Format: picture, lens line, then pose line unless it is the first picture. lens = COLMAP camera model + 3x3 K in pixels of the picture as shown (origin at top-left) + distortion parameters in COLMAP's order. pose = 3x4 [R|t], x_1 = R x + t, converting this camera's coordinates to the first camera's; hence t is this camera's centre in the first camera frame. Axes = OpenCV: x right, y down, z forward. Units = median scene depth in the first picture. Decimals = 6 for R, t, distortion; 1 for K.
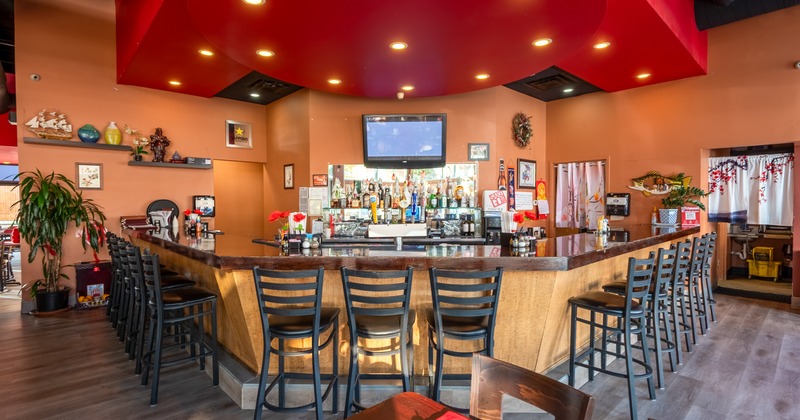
lens RADIAL K [[382.8, 0, 400.0], [0, 382.8, 210.0], [0, 0, 1]] dist [-0.004336, -0.000750]
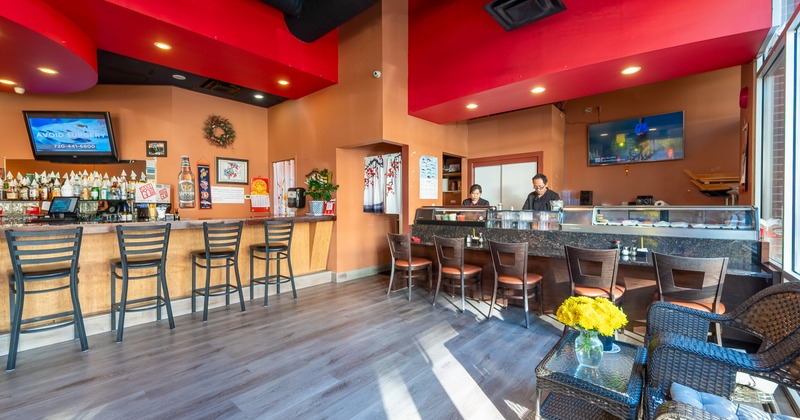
lens RADIAL K [[319.7, 0, 400.0], [0, 319.7, 210.0], [0, 0, 1]] dist [0.000684, 0.000142]
pose [[0.994496, -0.001812, 0.104758, 0.821901], [0.002087, 0.999995, -0.002517, 0.026431], [-0.104753, 0.002722, 0.994495, 0.025163]]
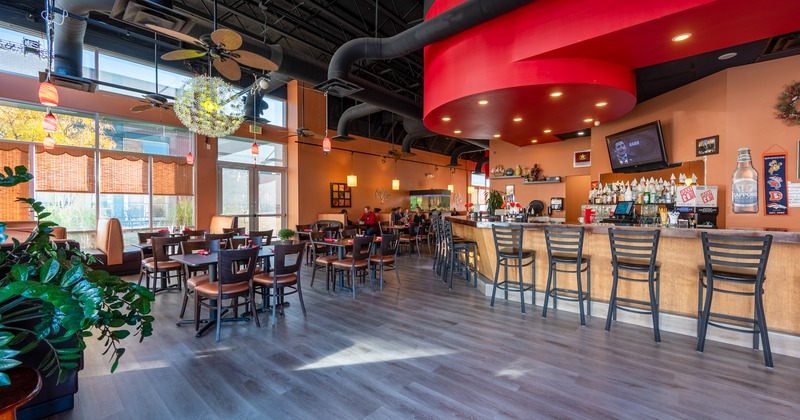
lens RADIAL K [[322.3, 0, 401.7], [0, 322.3, 203.6], [0, 0, 1]] dist [0.001054, 0.000222]
pose [[0.110767, -0.005120, -0.993833, 0.962657], [-0.026483, 0.999616, -0.008101, 0.021721], [0.993493, 0.027217, 0.110589, 0.146959]]
